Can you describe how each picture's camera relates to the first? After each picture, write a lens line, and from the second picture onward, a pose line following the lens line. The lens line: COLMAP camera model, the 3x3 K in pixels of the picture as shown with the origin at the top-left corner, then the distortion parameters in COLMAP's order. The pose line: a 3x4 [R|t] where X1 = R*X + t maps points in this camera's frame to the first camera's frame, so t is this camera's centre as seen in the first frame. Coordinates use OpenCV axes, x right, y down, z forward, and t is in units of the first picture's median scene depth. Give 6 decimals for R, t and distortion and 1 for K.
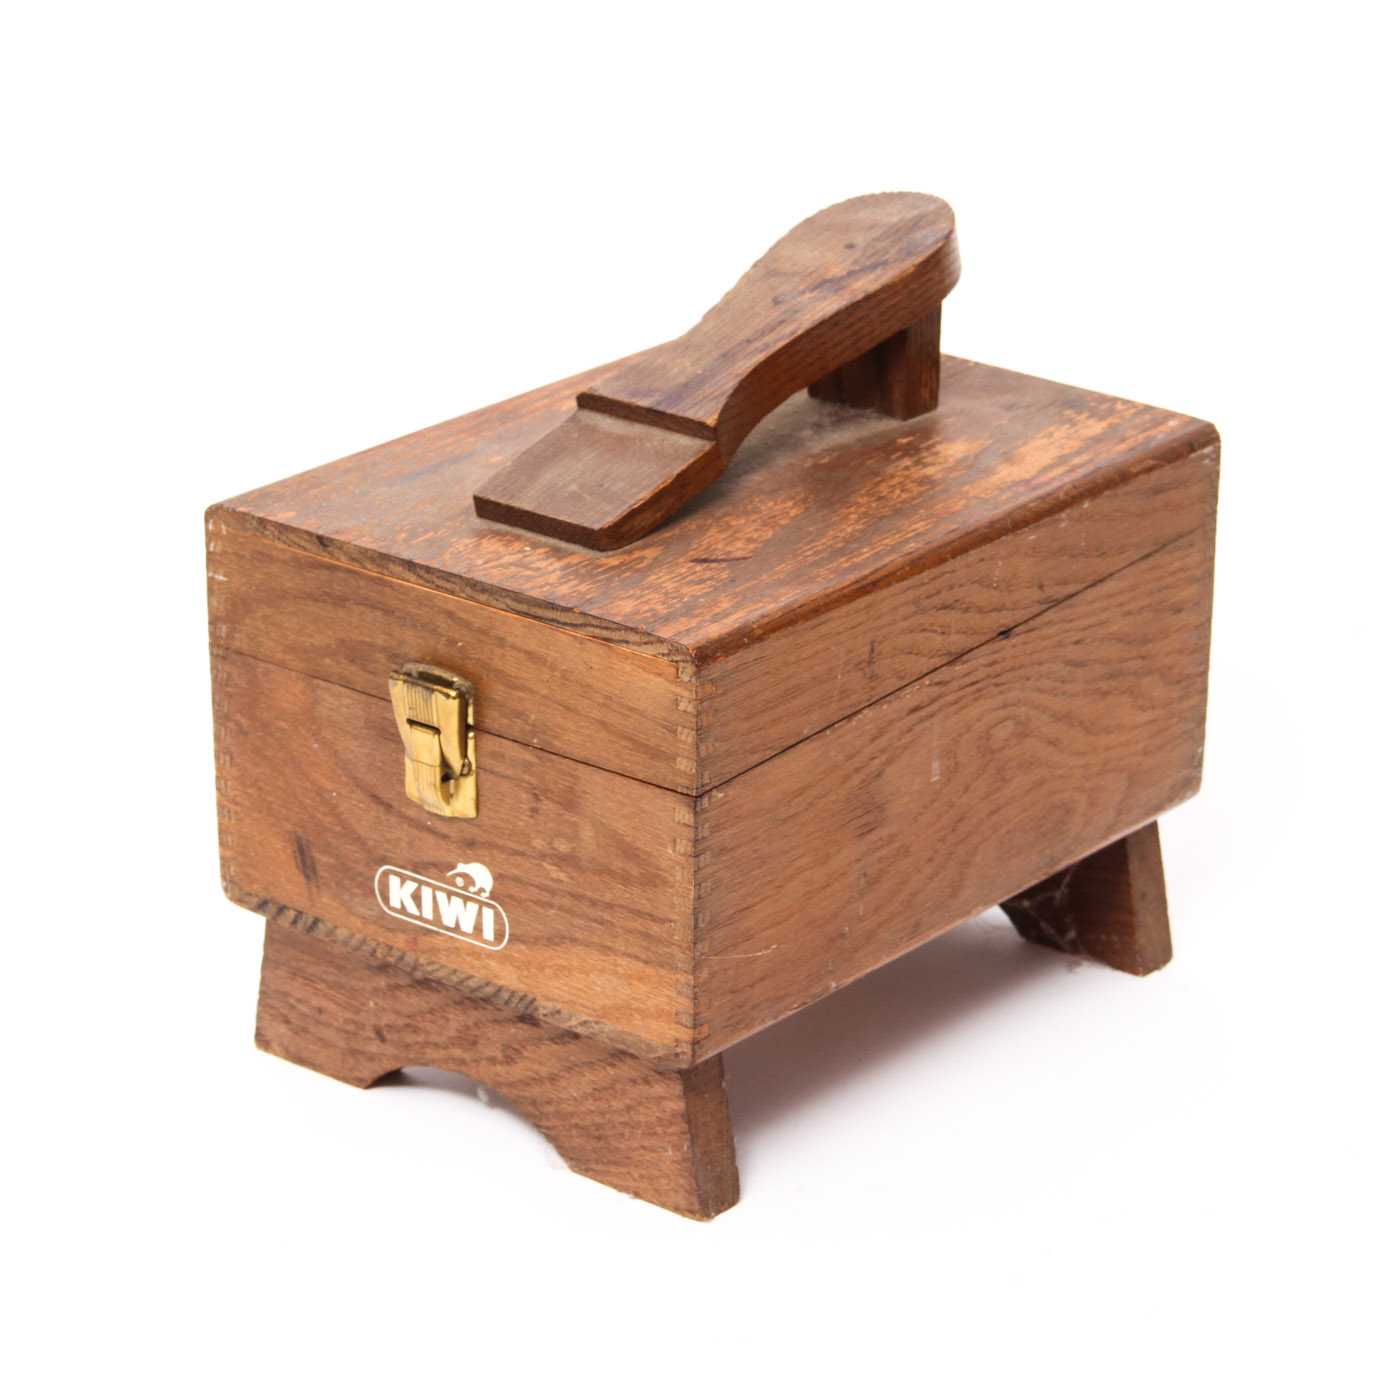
lens RADIAL K [[4901.3, 0, 697.5], [0, 4901.3, 695.9], [0, 0, 1]] dist [0.202119, 0.000000]
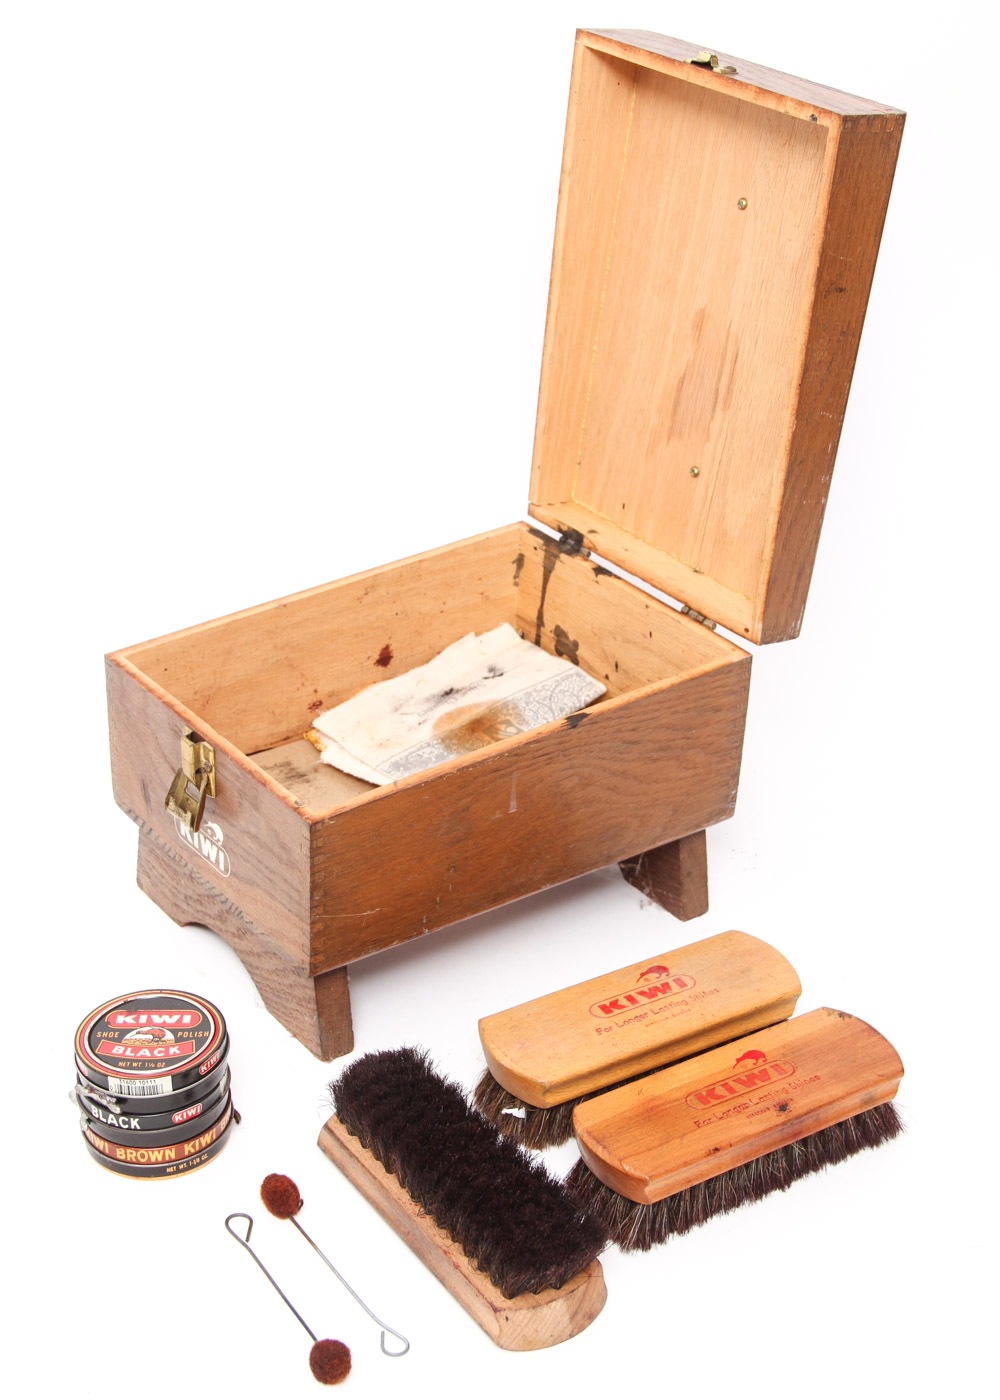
lens RADIAL K [[2367.8, 0, 501.1], [0, 2367.8, 711.1], [0, 0, 1]] dist [0.087460, 0.000000]
pose [[0.969024, 0.149328, -0.196706, 0.191703], [-0.124770, 0.983382, 0.131880, -0.115864], [0.213131, -0.103252, 0.971553, 0.261193]]
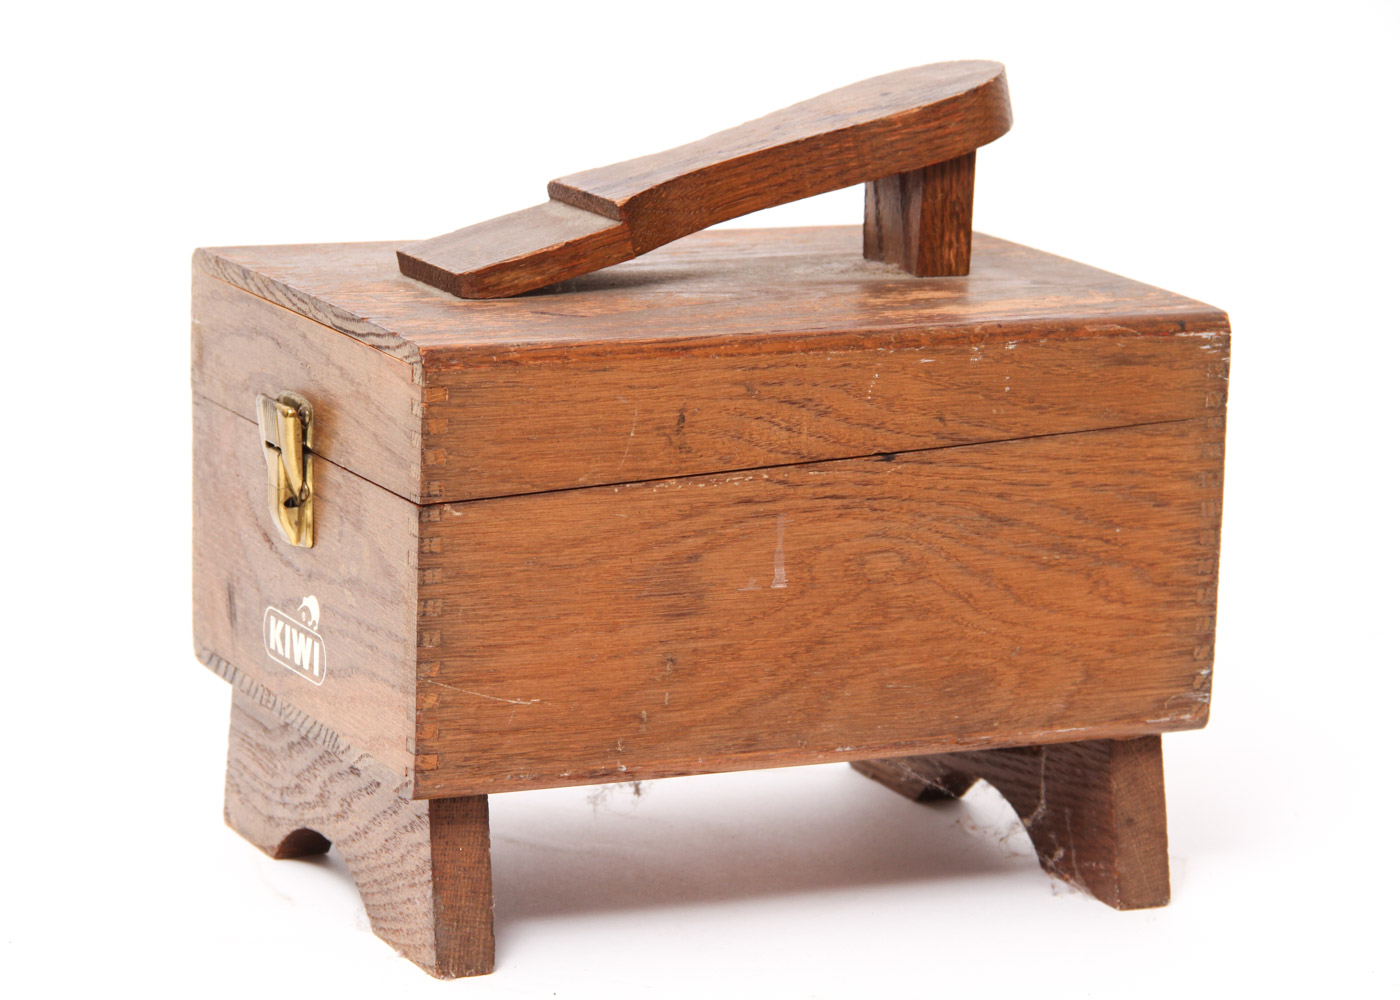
lens RADIAL K [[5154.0, 0, 705.4], [0, 5154.0, 501.4], [0, 0, 1]] dist [0.808643, 0.000000]
pose [[0.900729, 0.108723, -0.420555, 0.467027], [-0.184842, 0.972074, -0.144584, 0.152318], [0.393091, 0.207967, 0.895672, 0.074158]]
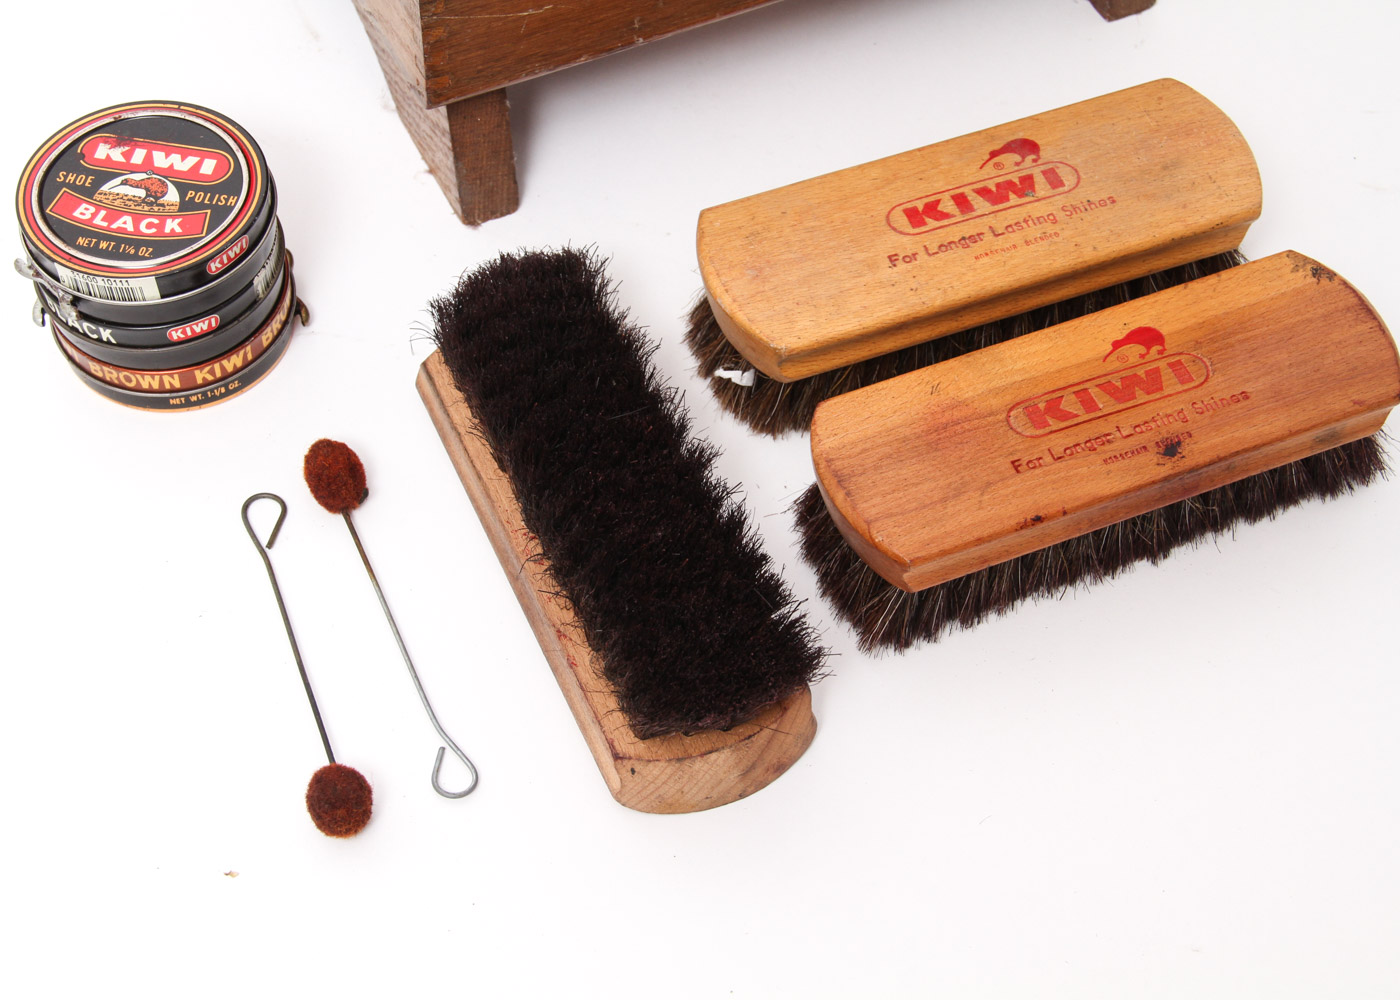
lens RADIAL K [[2551.0, 0, 699.7], [0, 2551.0, 505.1], [0, 0, 1]] dist [0.137875, 0.000000]
pose [[0.910647, 0.345884, -0.226023, 0.181010], [-0.182000, 0.826885, 0.532106, -0.132575], [0.370942, -0.443425, 0.815951, 0.556105]]
